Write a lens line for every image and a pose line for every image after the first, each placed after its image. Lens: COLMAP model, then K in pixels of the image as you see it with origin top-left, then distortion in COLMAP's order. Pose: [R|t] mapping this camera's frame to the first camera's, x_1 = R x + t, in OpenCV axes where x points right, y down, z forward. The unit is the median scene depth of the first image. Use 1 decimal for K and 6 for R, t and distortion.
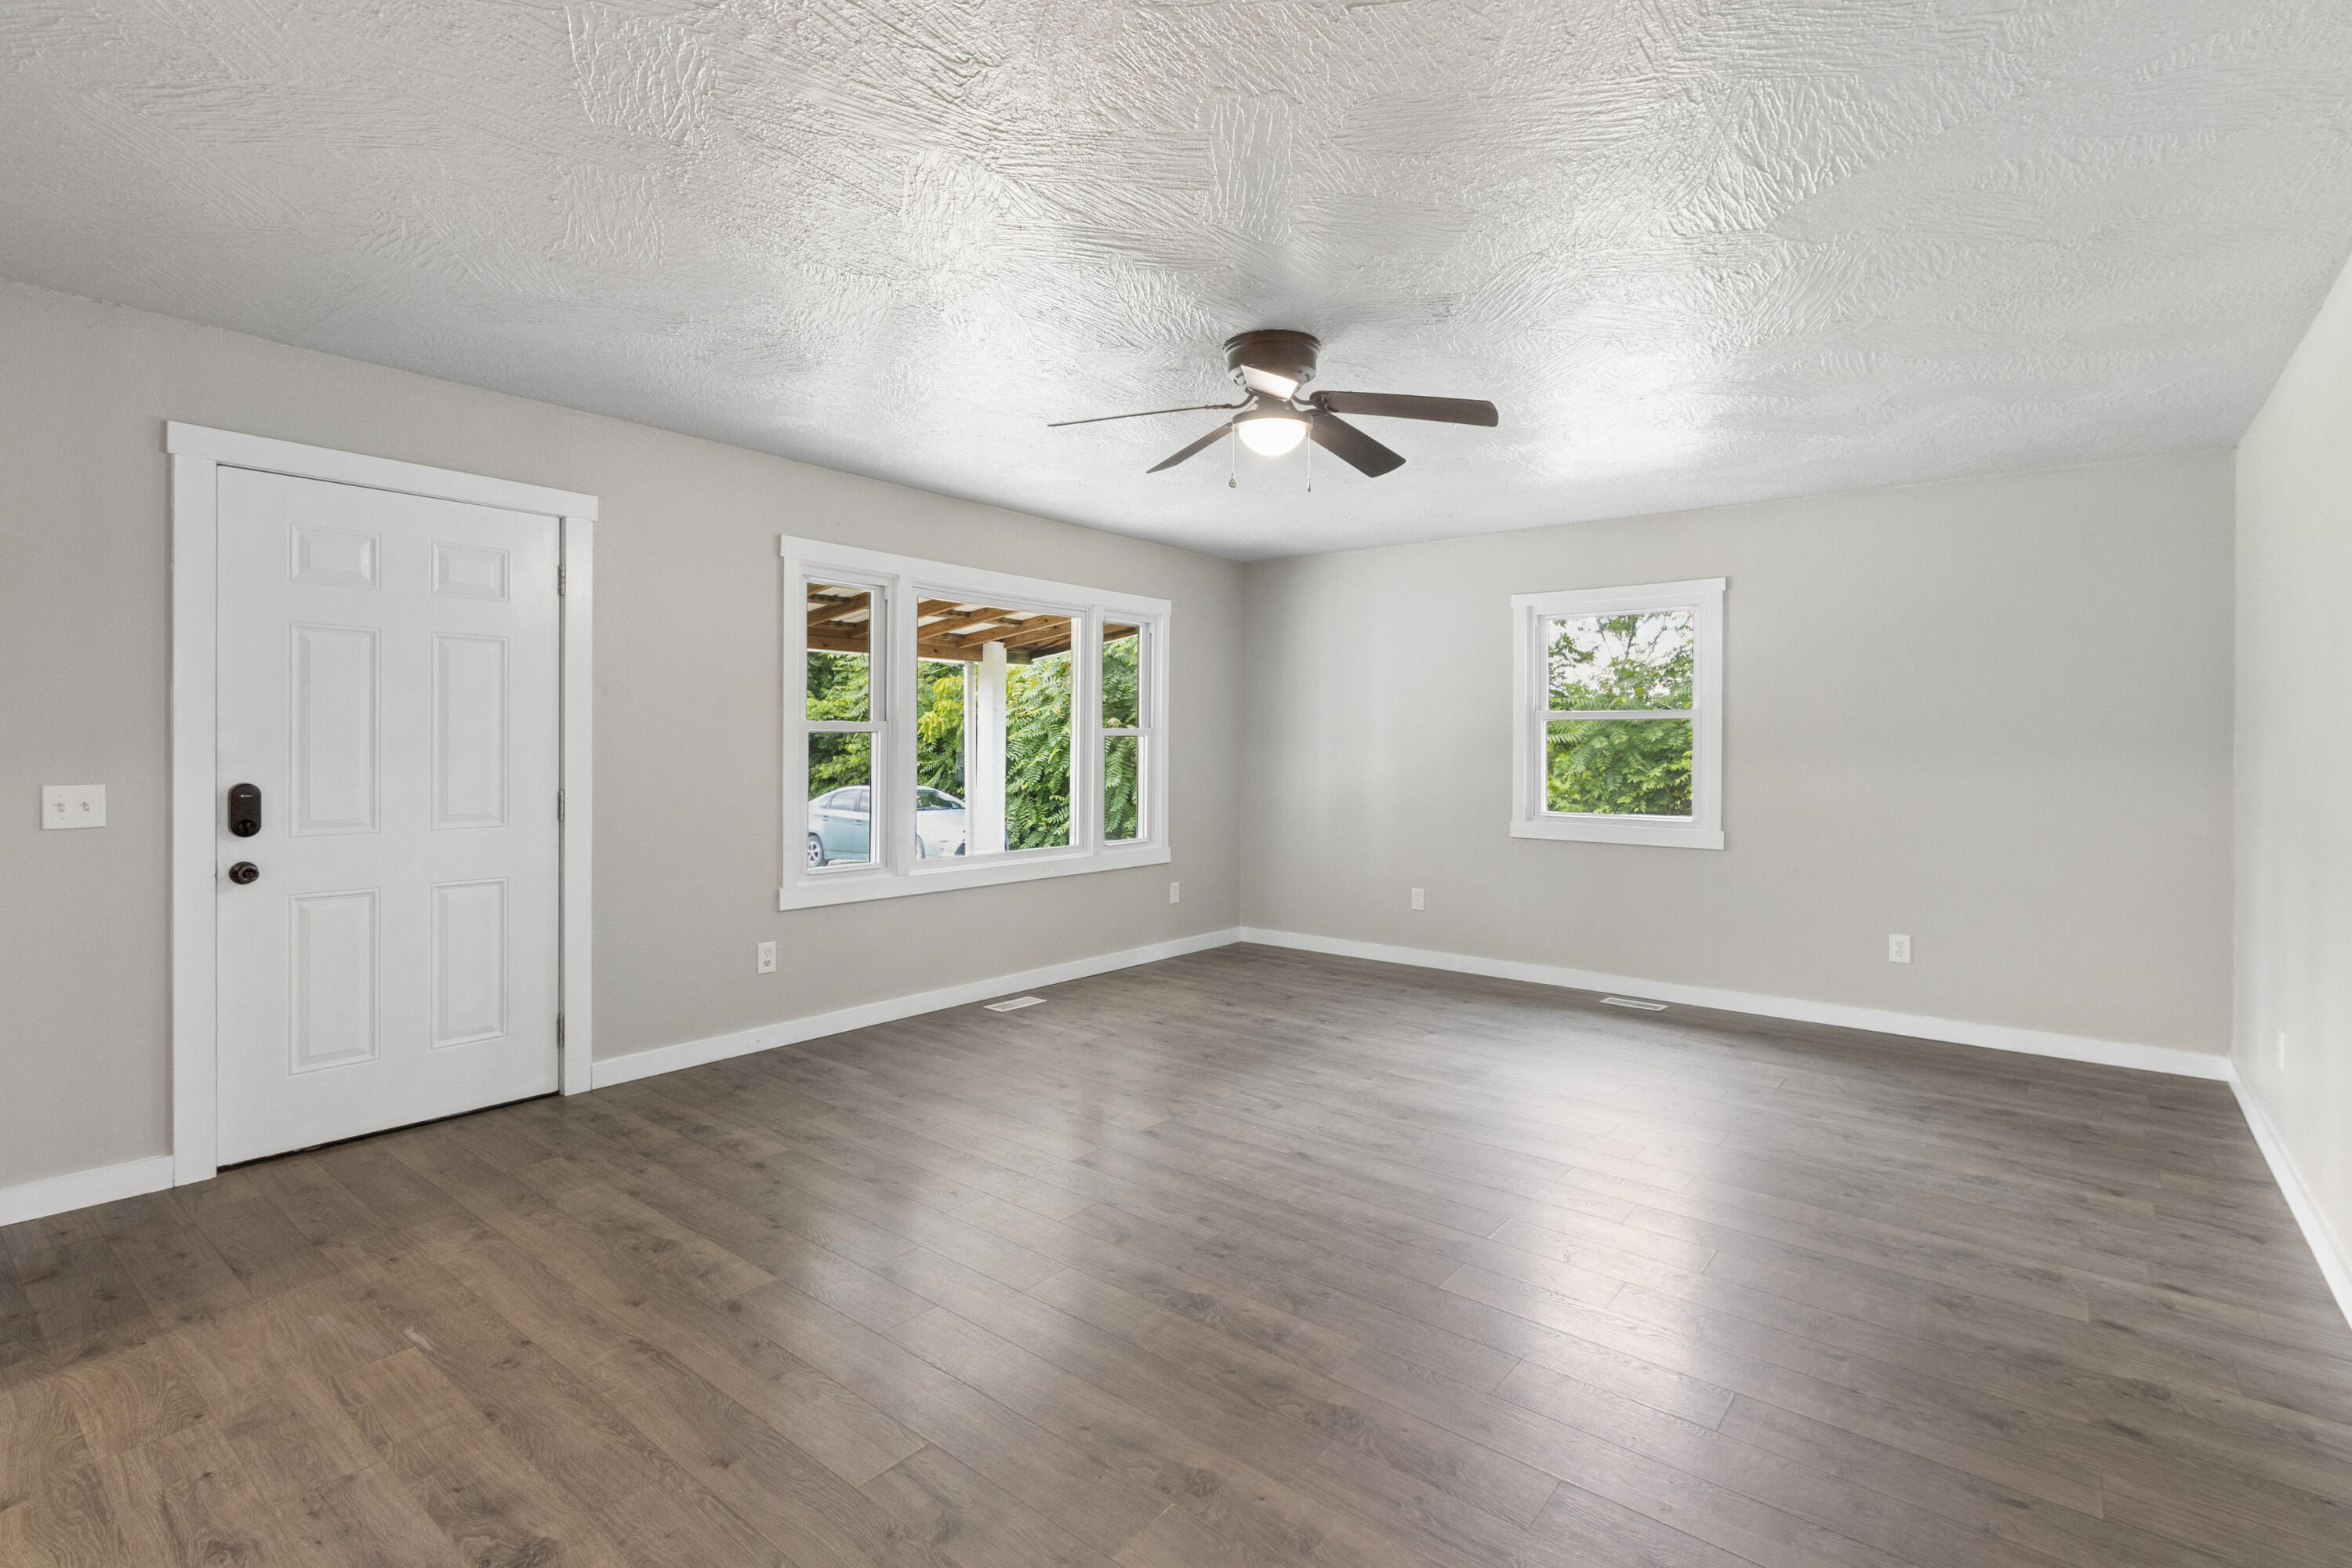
lens RADIAL K [[1135.2, 0, 1182.0], [0, 1135.2, 768.7], [0, 0, 1]] dist [-0.003270, -0.000478]
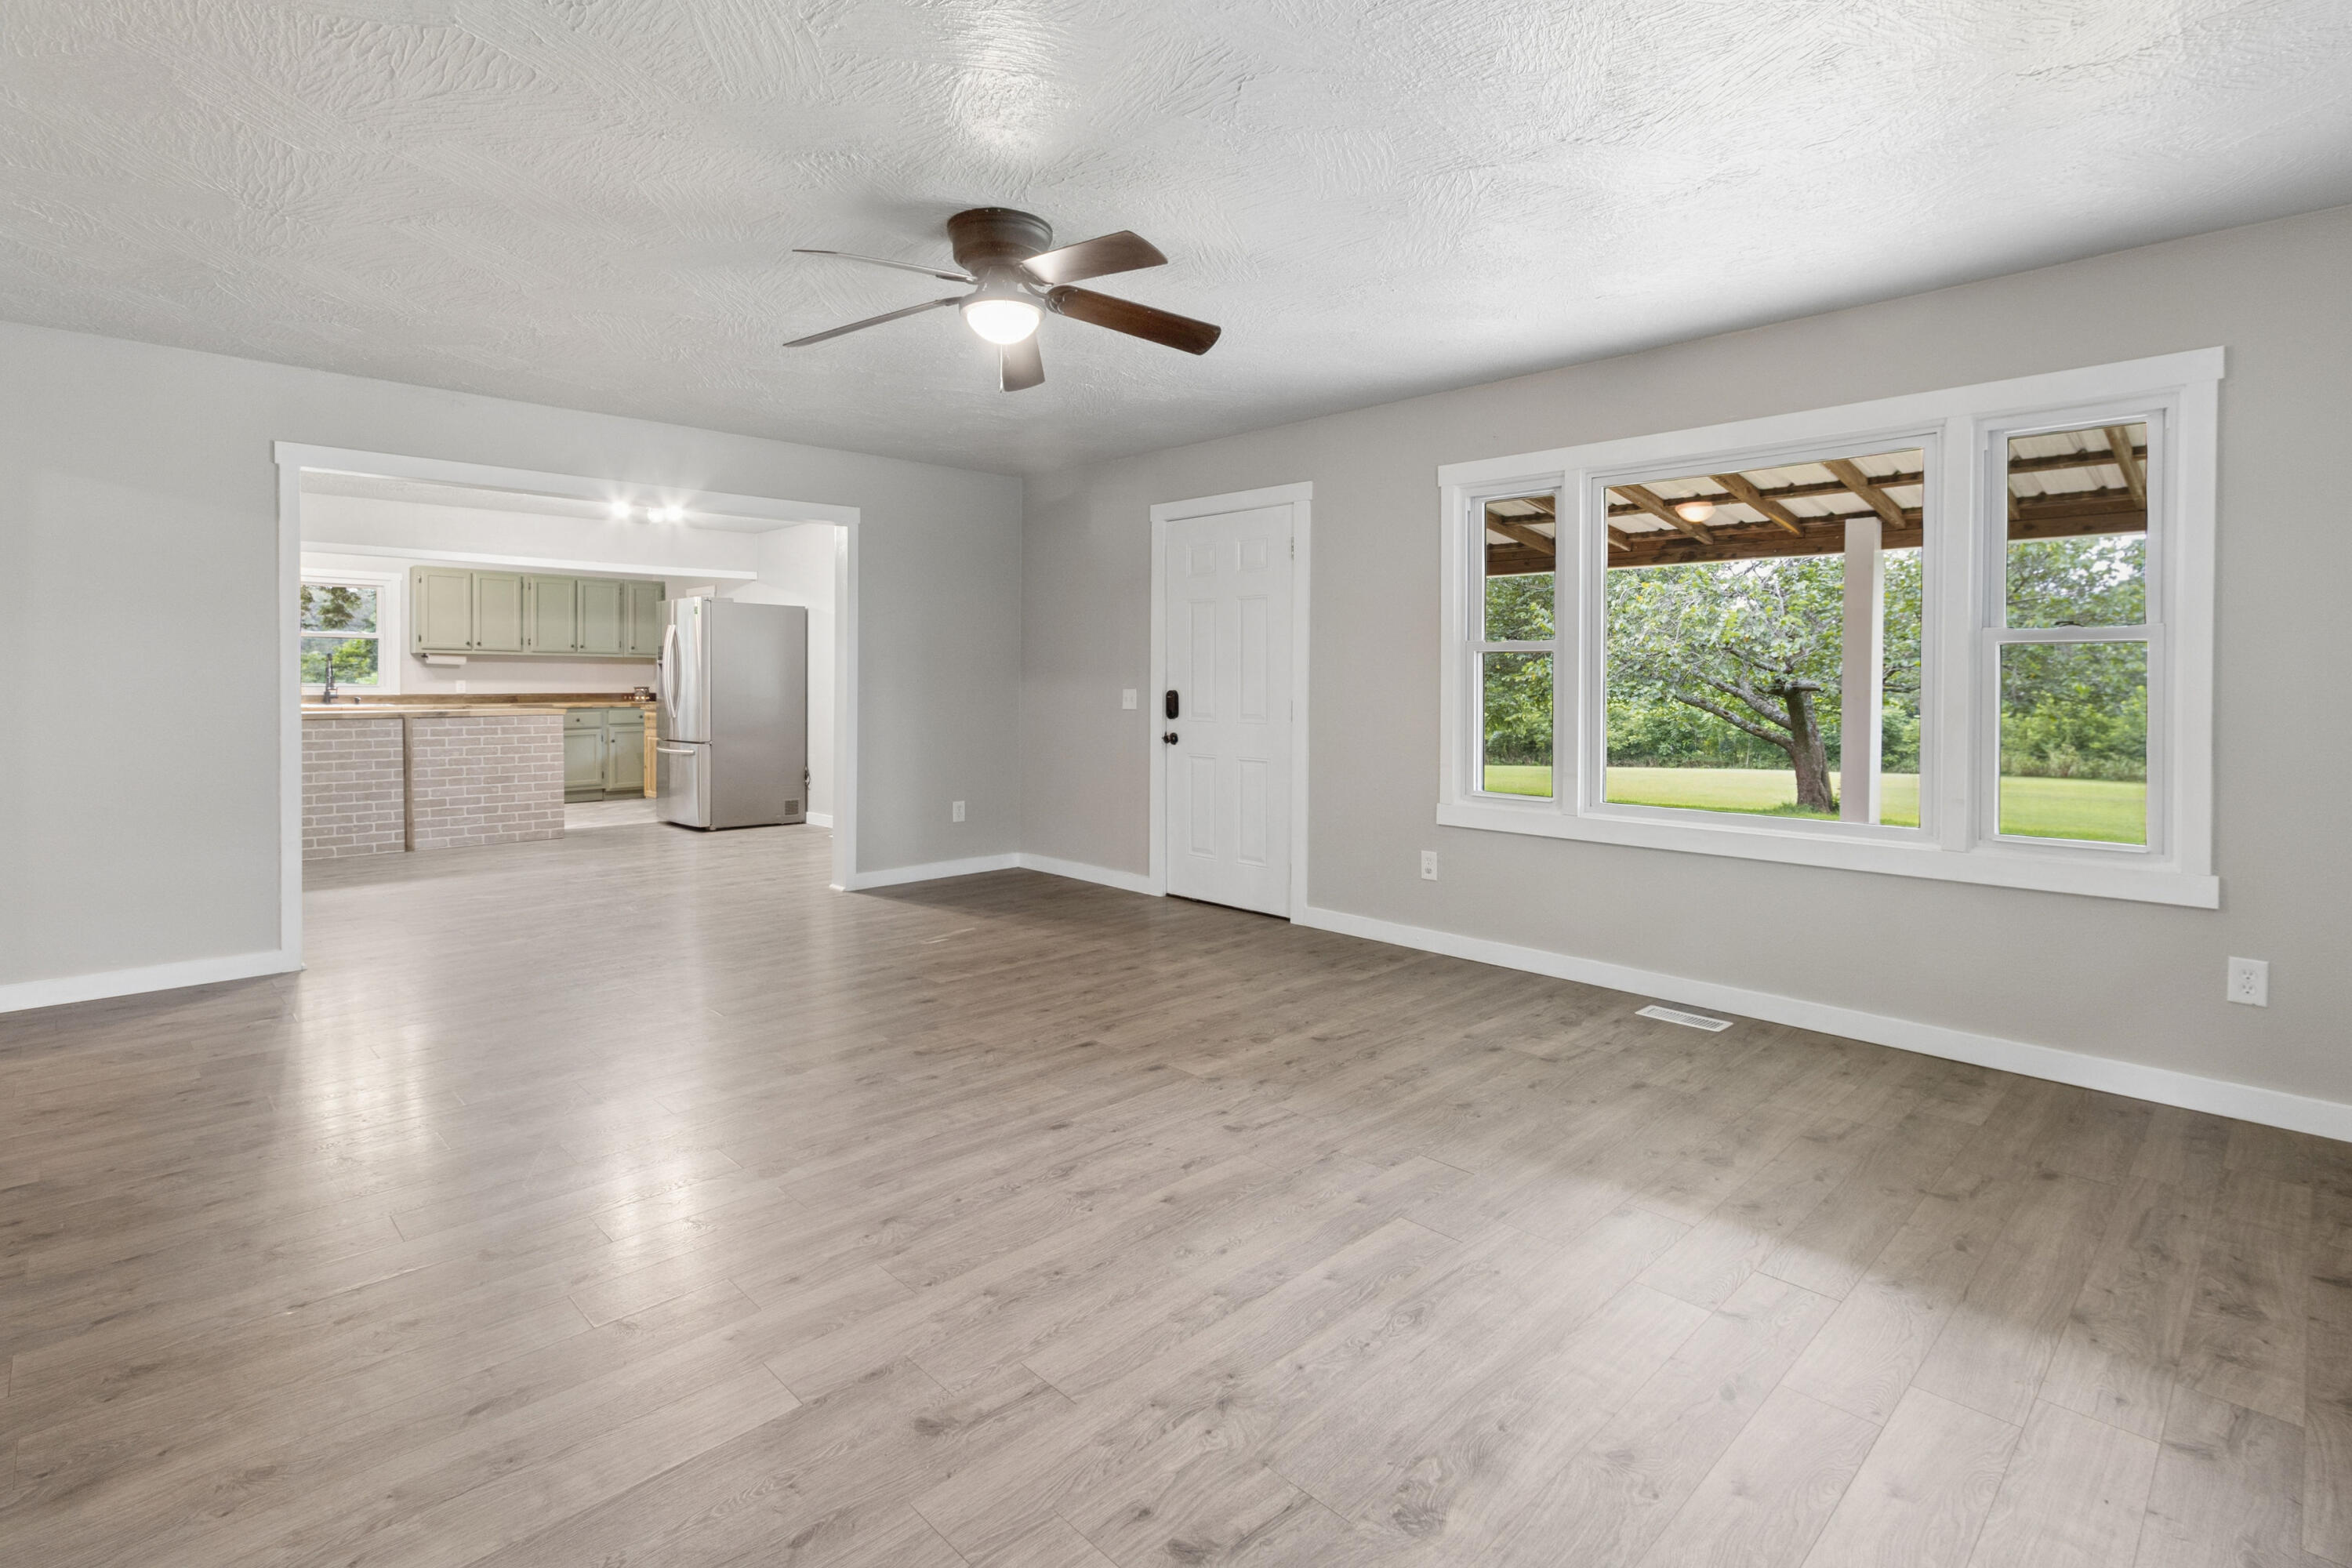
lens RADIAL K [[1142.3, 0, 1230.0], [0, 1142.3, 715.7], [0, 0, 1]] dist [0.003687, -0.001687]
pose [[-0.122201, 0.021749, -0.992267, 0.847419], [-0.028949, 0.999256, 0.025467, 0.003740], [0.992083, 0.031837, -0.121481, 1.100578]]
